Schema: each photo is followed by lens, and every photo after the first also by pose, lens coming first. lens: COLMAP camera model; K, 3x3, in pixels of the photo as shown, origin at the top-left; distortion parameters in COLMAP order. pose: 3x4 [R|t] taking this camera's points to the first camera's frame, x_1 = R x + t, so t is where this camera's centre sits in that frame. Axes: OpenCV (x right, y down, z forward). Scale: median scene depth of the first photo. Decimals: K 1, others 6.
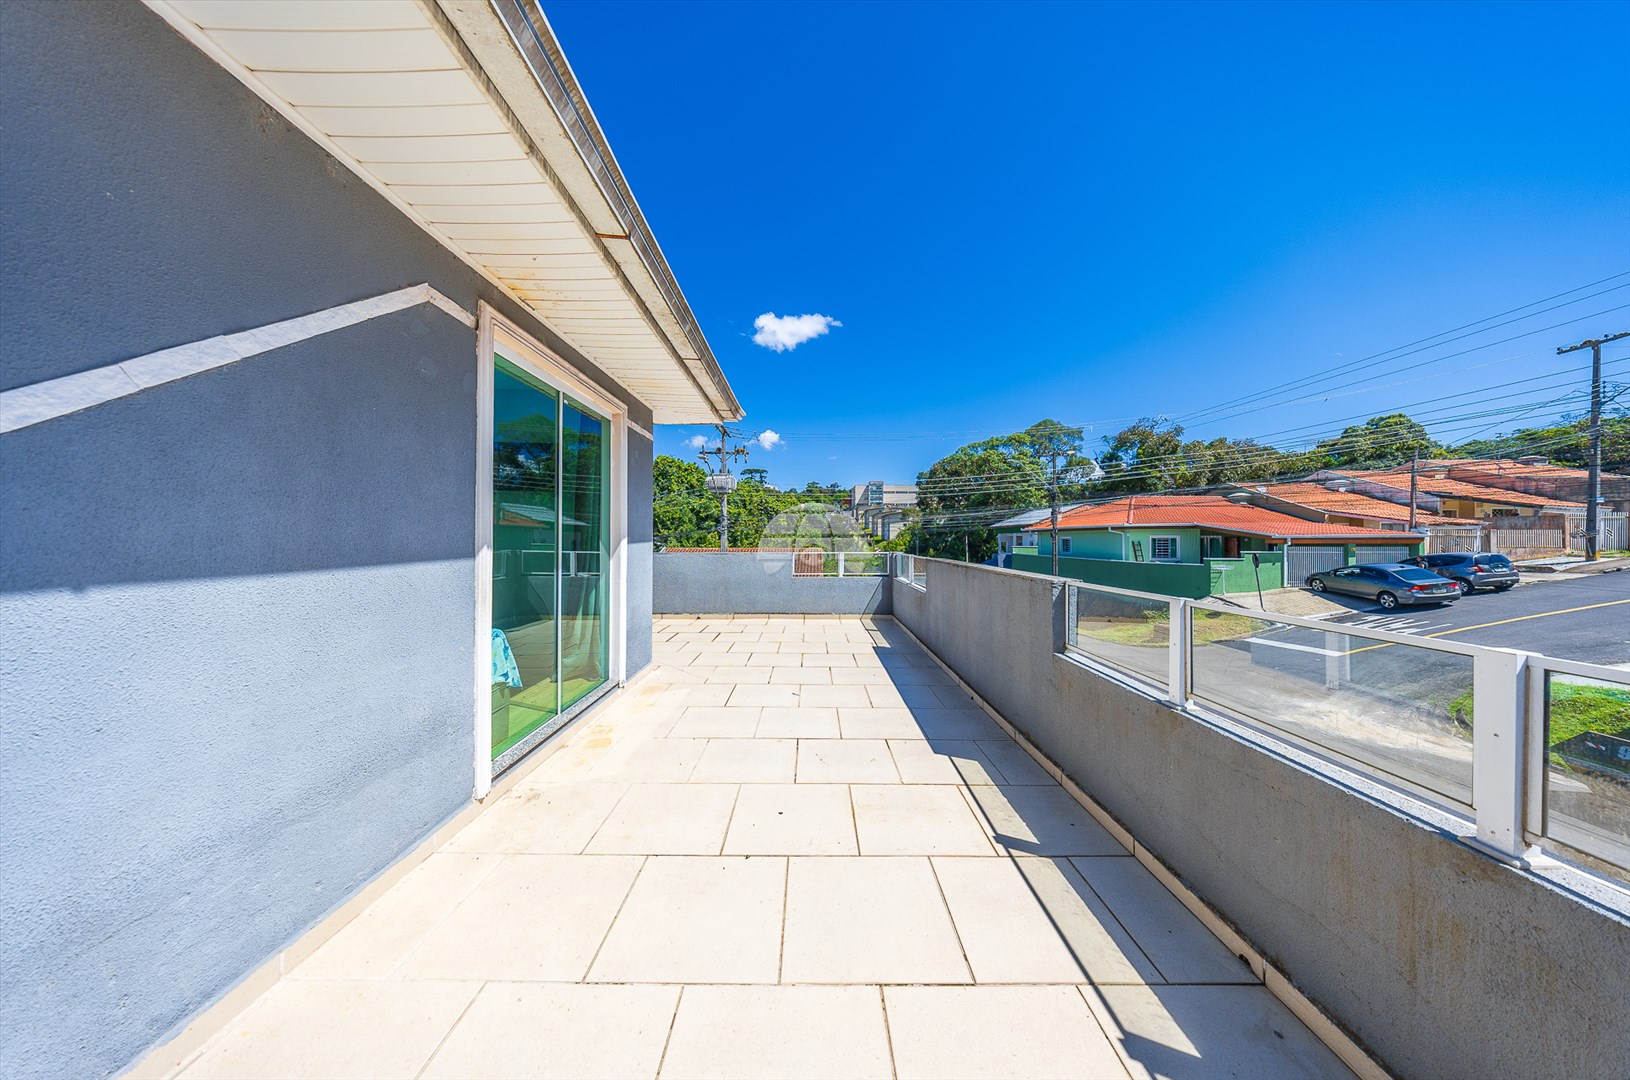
lens RADIAL K [[473.5, 0, 810.0], [0, 473.5, 536.0], [0, 0, 1]] dist [-0.006285, 0.000370]
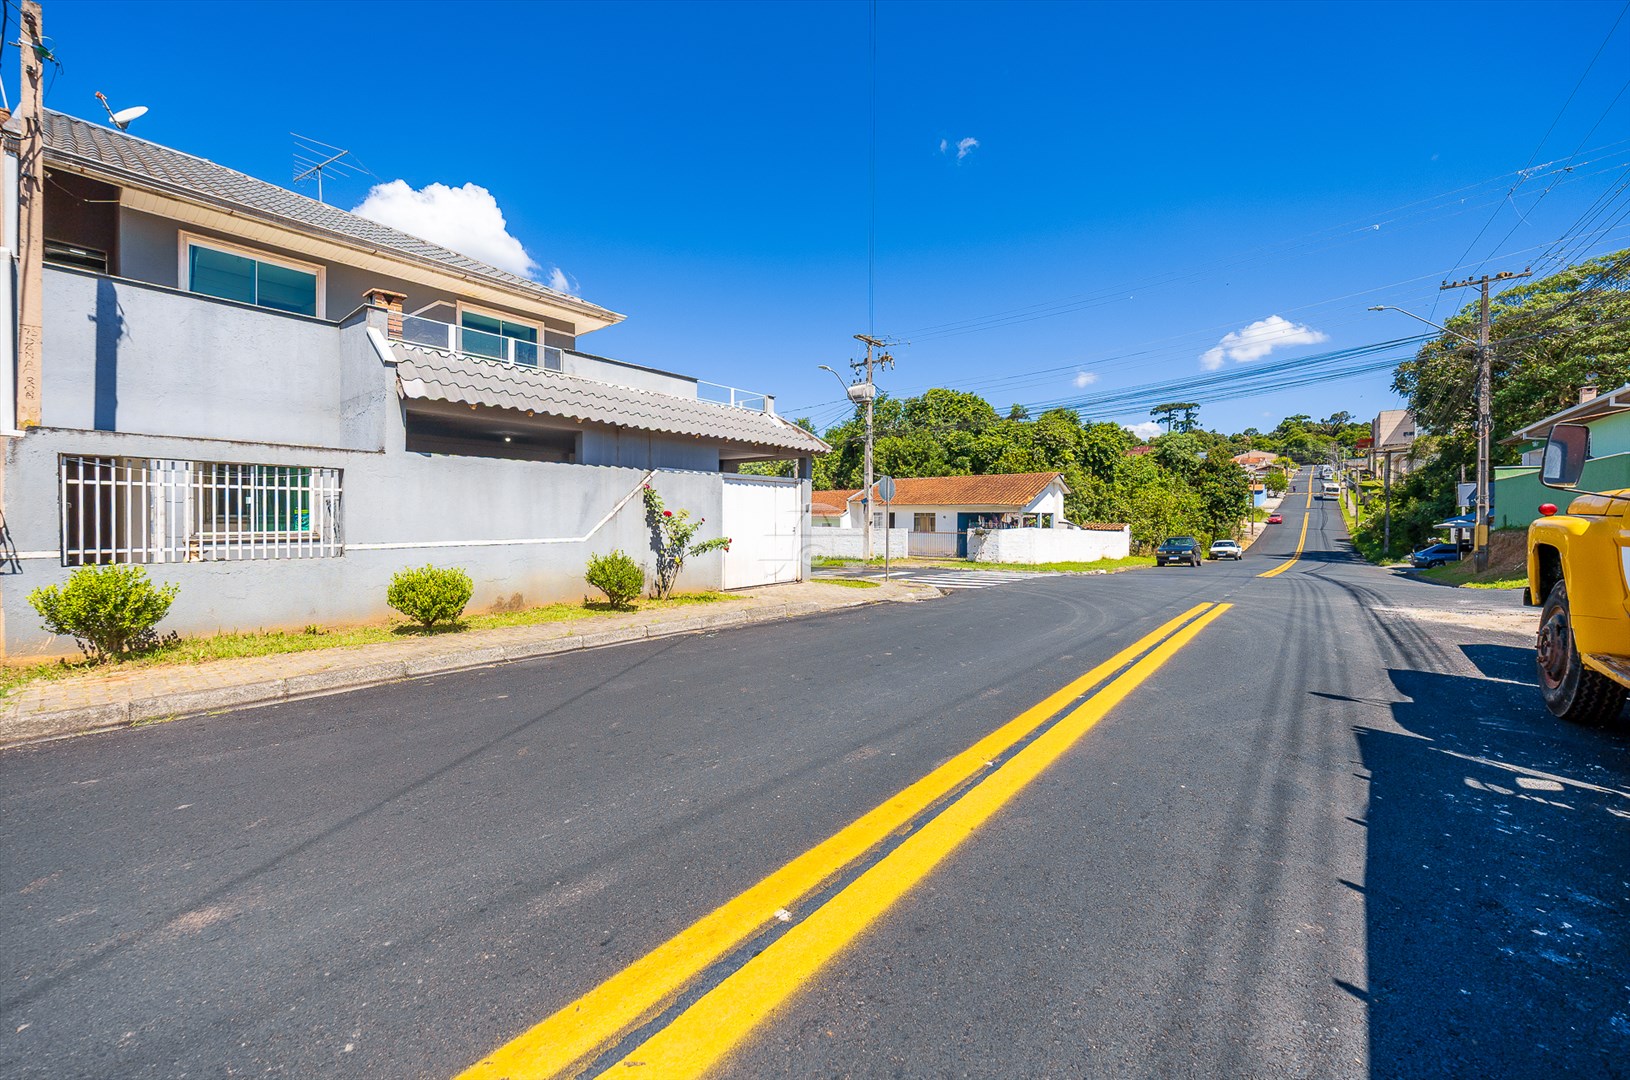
lens RADIAL K [[653.0, 0, 811.0], [0, 653.0, 528.8], [0, 0, 1]] dist [-0.000649, -0.000179]
pose [[0.775853, 0.004049, -0.630901, 0.310152], [0.005339, 0.999901, 0.012984, 0.081215], [0.630891, -0.013442, 0.775755, -0.078730]]
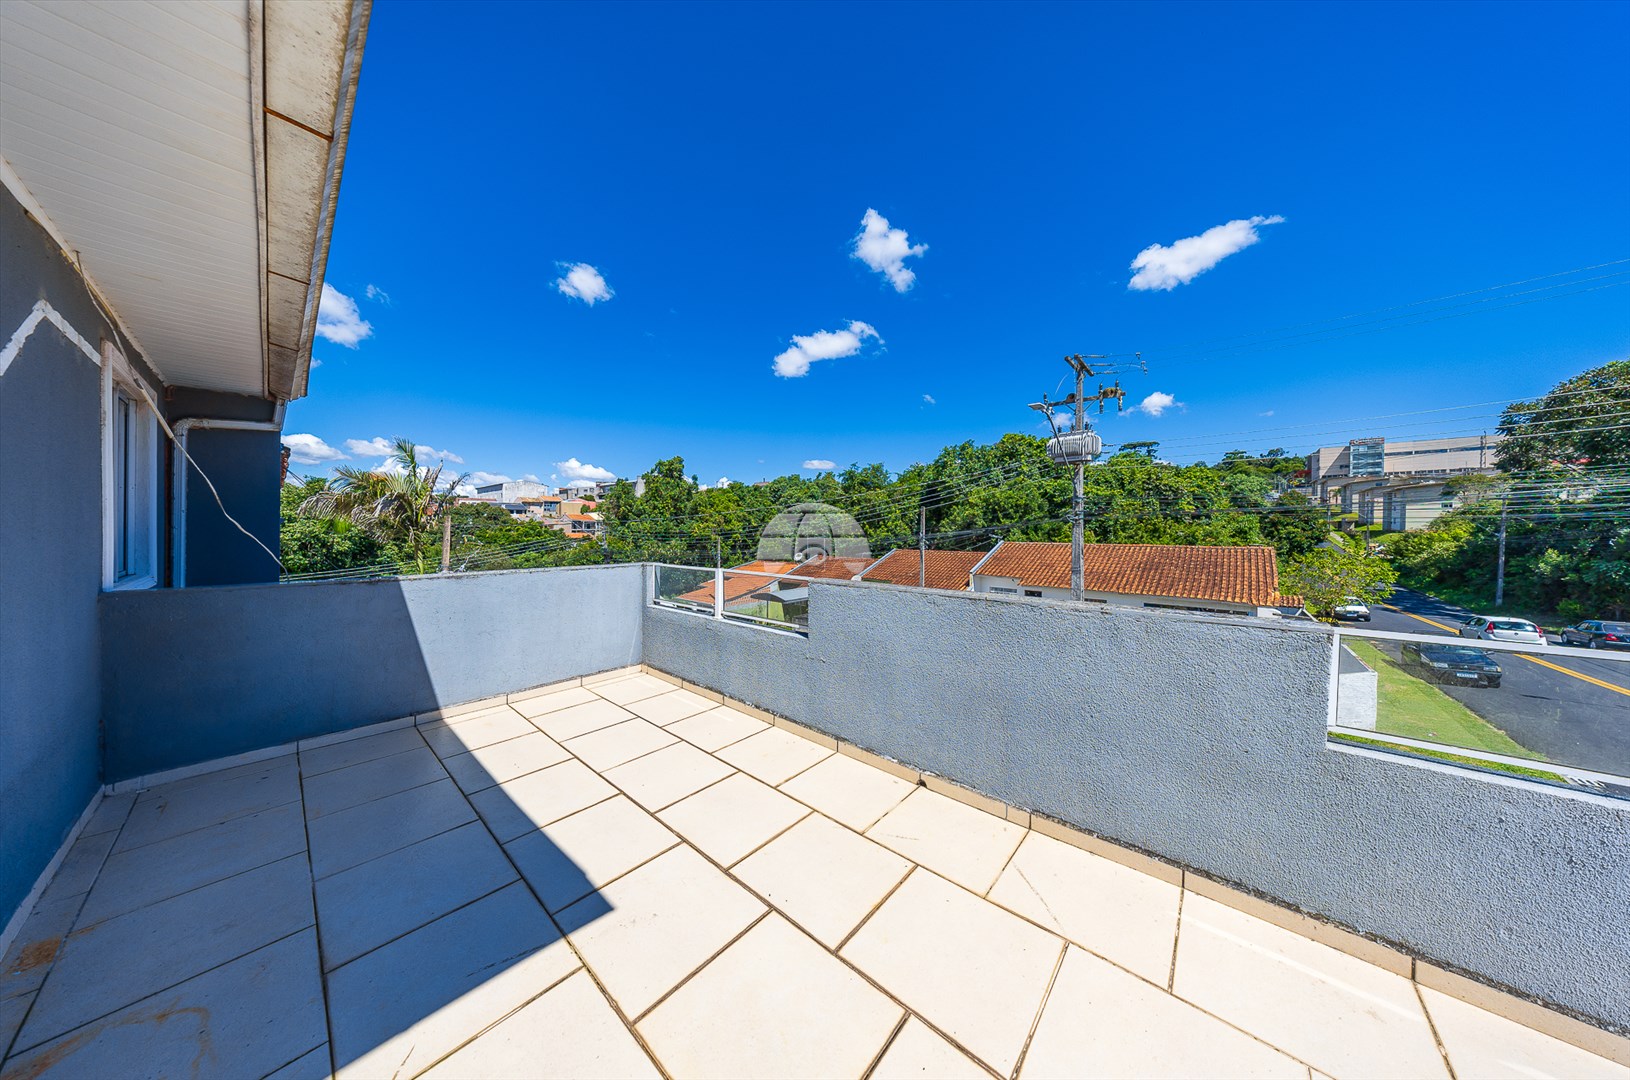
lens RADIAL K [[473.5, 0, 812.6], [0, 473.5, 533.0], [0, 0, 1]] dist [-0.006285, 0.000370]
pose [[0.751183, 0.005186, -0.660073, -0.014220], [0.004817, 0.999899, 0.013338, -0.001839], [0.660076, -0.013199, 0.751083, 0.139262]]
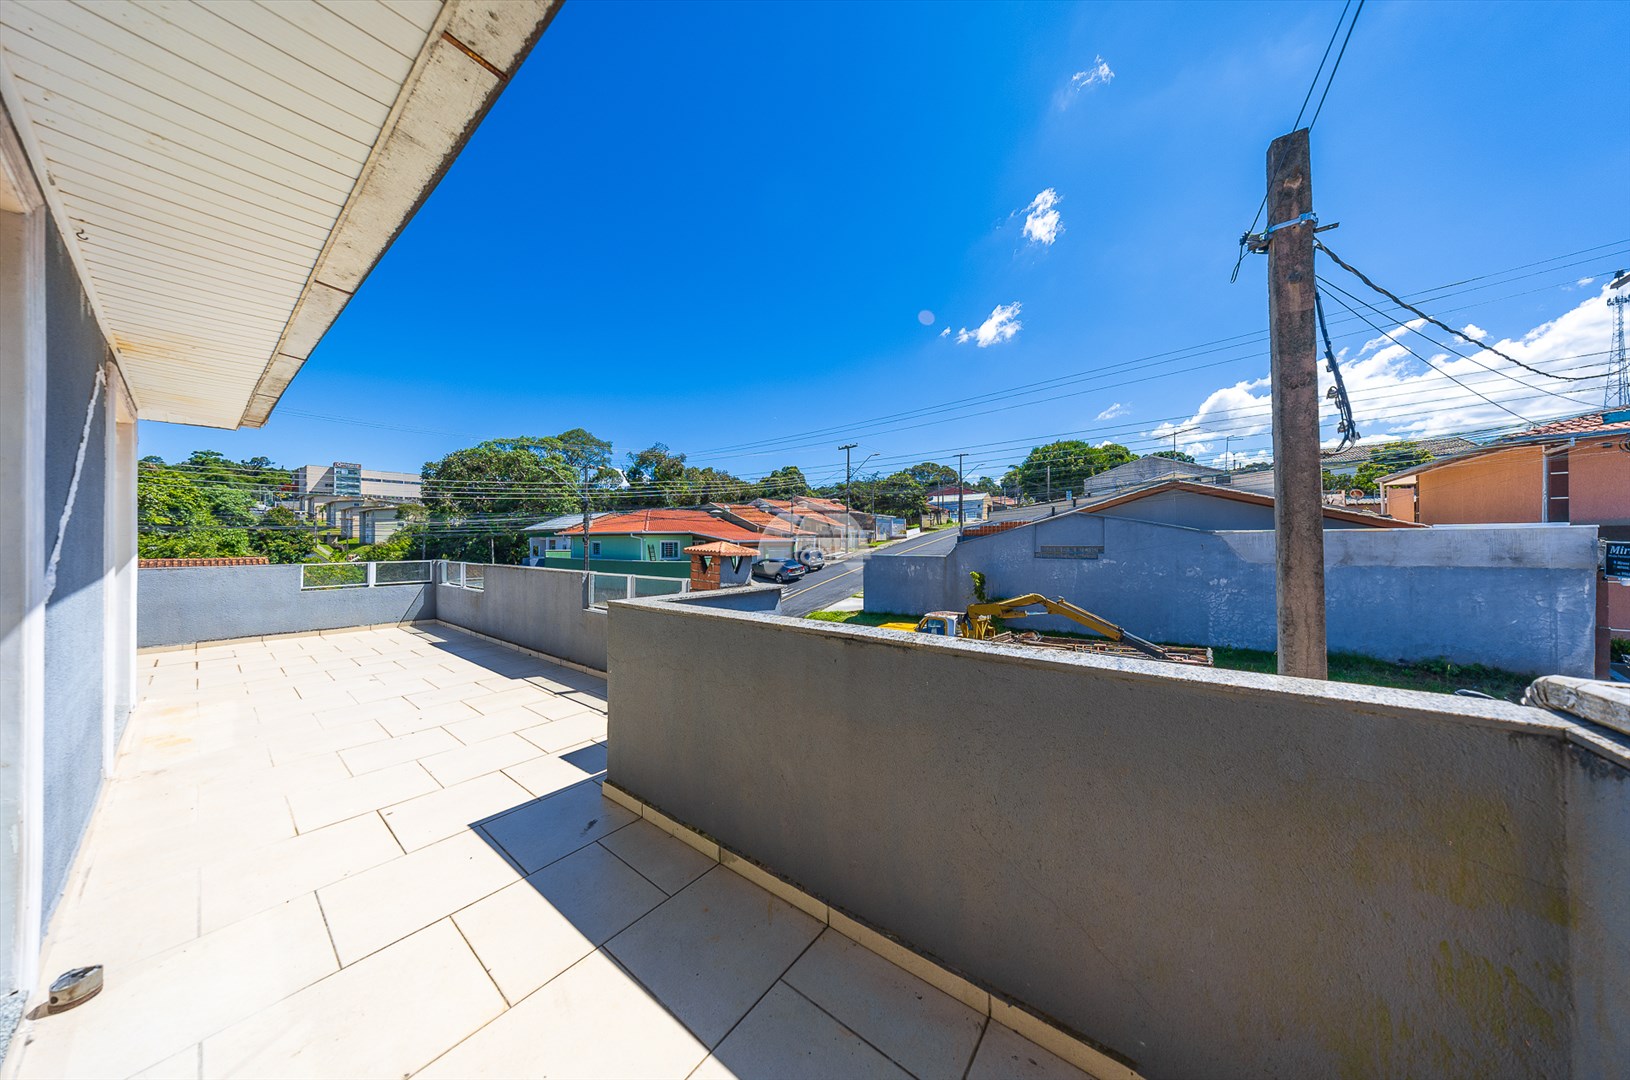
lens RADIAL K [[473.5, 0, 812.9], [0, 473.5, 543.6], [0, 0, 1]] dist [-0.006285, 0.000370]
pose [[0.603300, -0.003630, 0.797506, -0.032571], [-0.004480, 0.999958, 0.007940, -0.003062], [-0.797502, -0.008363, 0.603259, -0.065337]]
